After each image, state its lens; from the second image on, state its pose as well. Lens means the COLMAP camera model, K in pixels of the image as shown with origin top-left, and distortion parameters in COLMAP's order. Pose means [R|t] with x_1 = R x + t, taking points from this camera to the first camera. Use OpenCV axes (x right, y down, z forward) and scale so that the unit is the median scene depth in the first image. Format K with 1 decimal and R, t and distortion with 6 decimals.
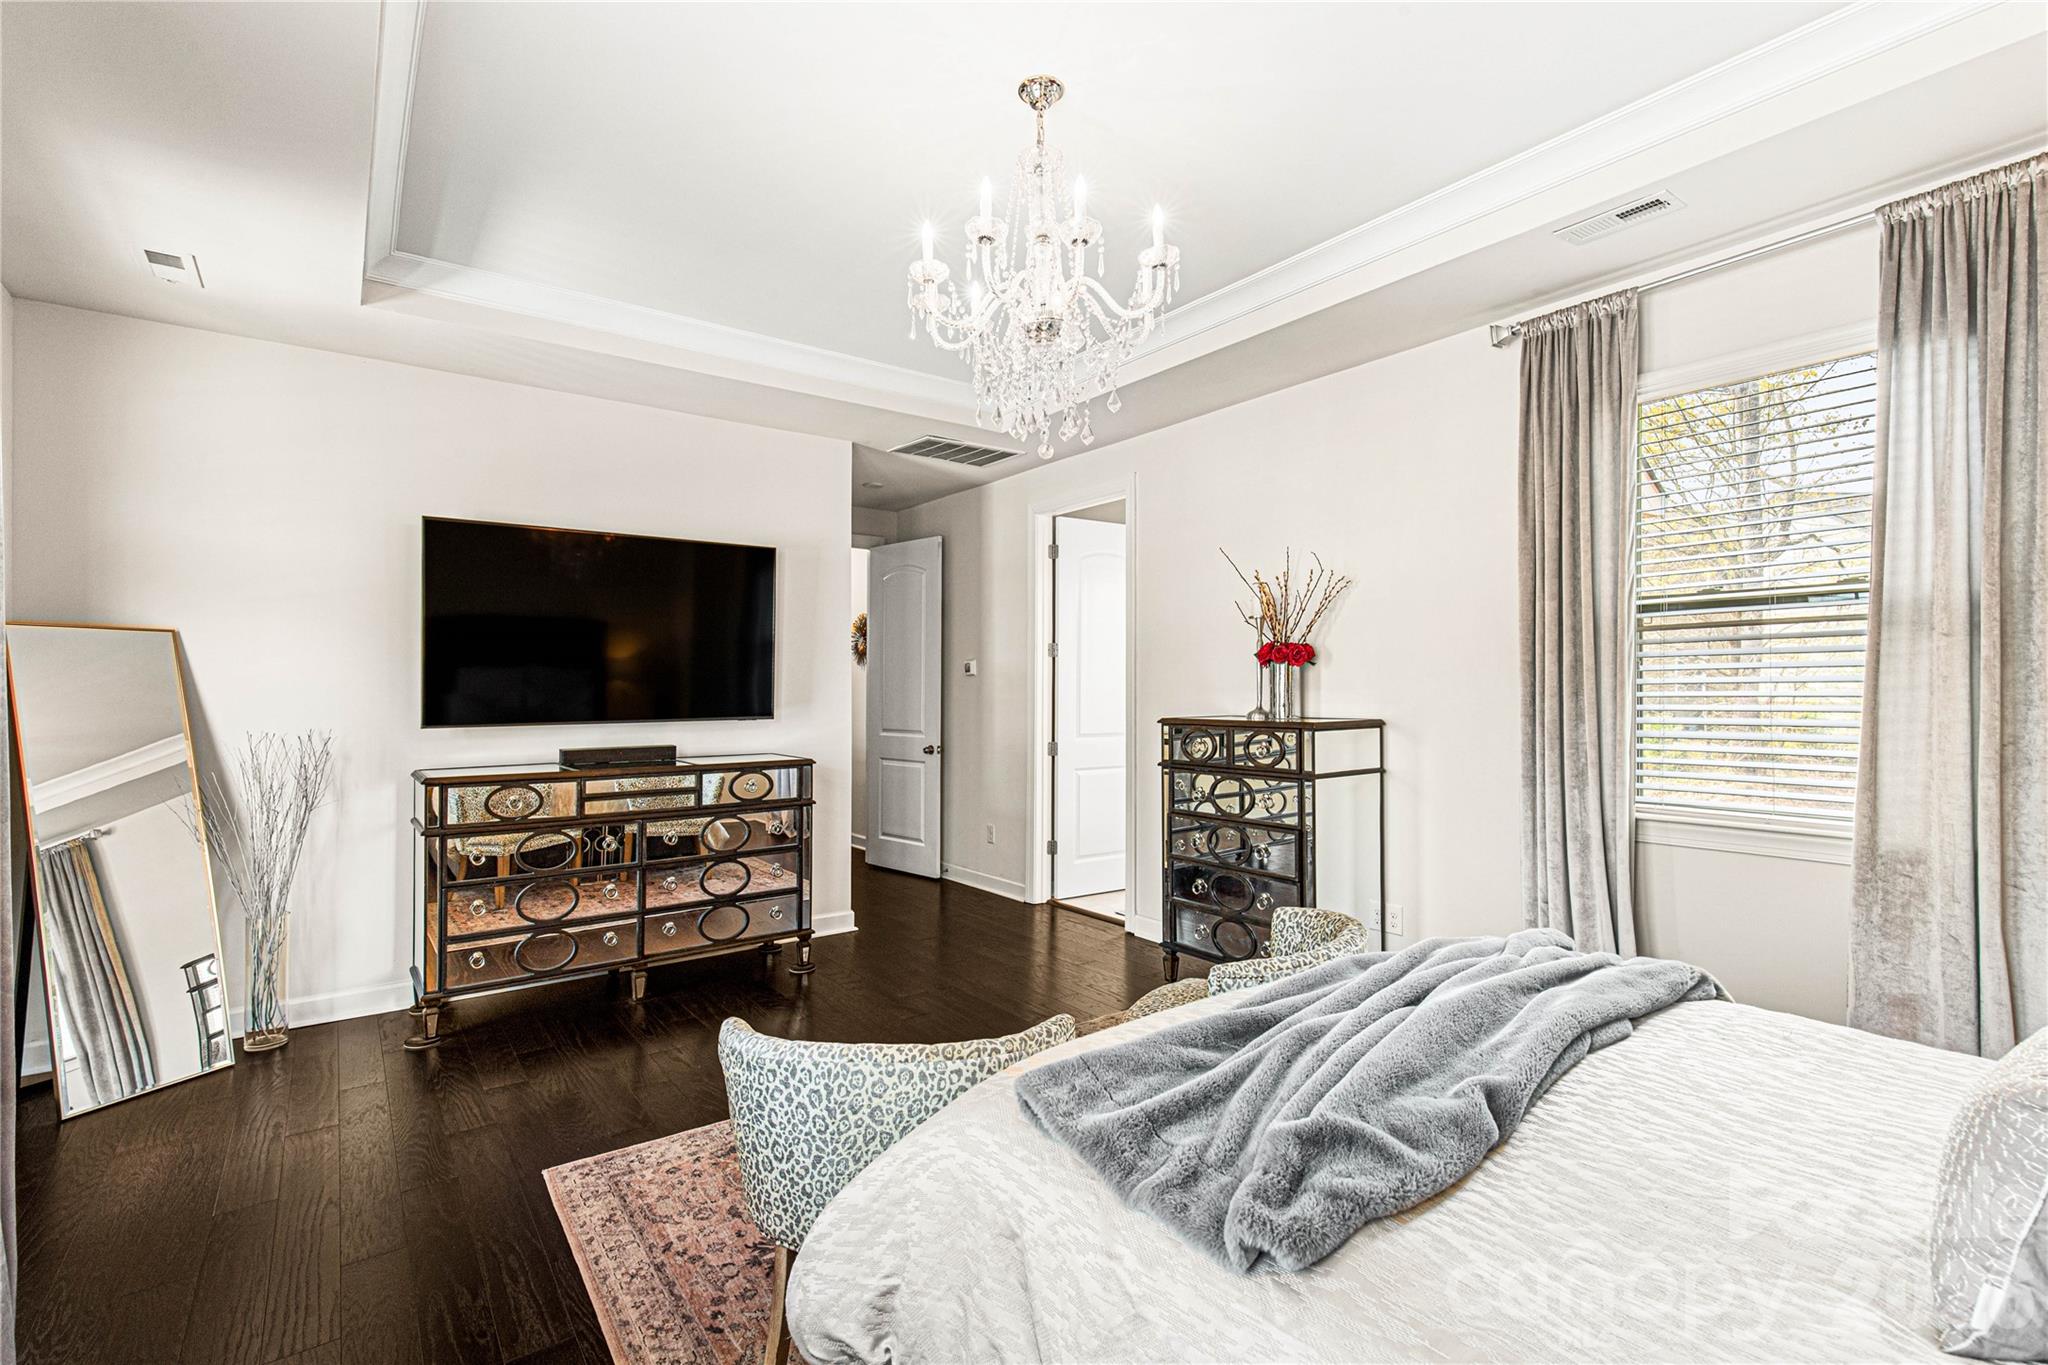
lens RADIAL K [[939.0, 0, 1023.3], [0, 939.0, 680.3], [0, 0, 1]] dist [0.003945, -0.000143]
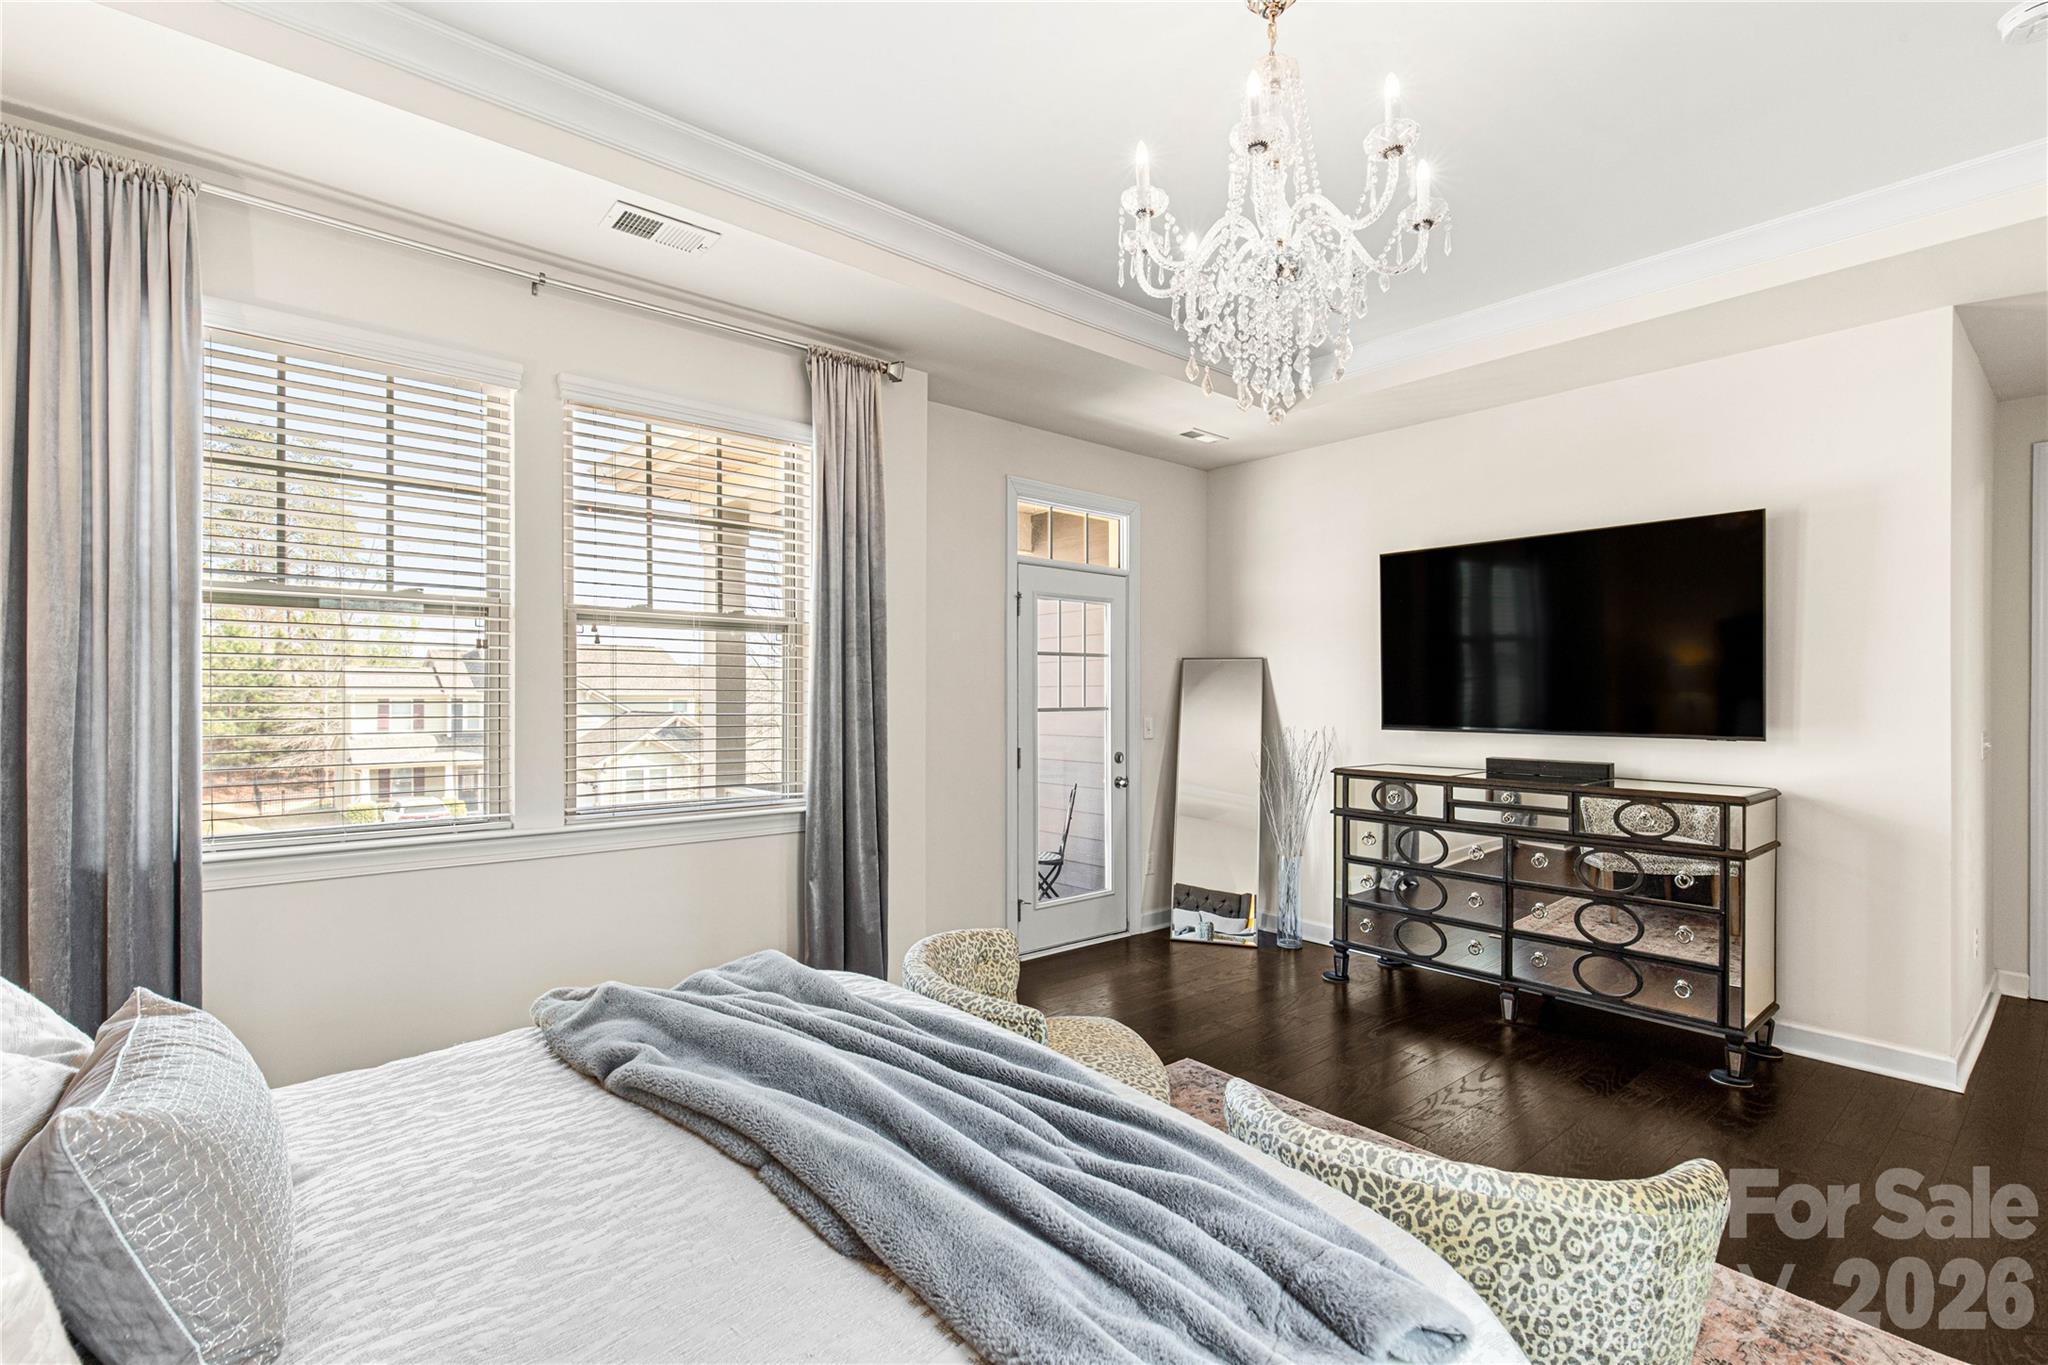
lens RADIAL K [[939.0, 0, 1023.1], [0, 939.0, 691.8], [0, 0, 1]] dist [0.003945, -0.000143]
pose [[0.073979, 0.001597, -0.997258, 0.505159], [0.003720, 0.999991, 0.001877, -0.001800], [0.997253, -0.003849, 0.073973, 0.423580]]
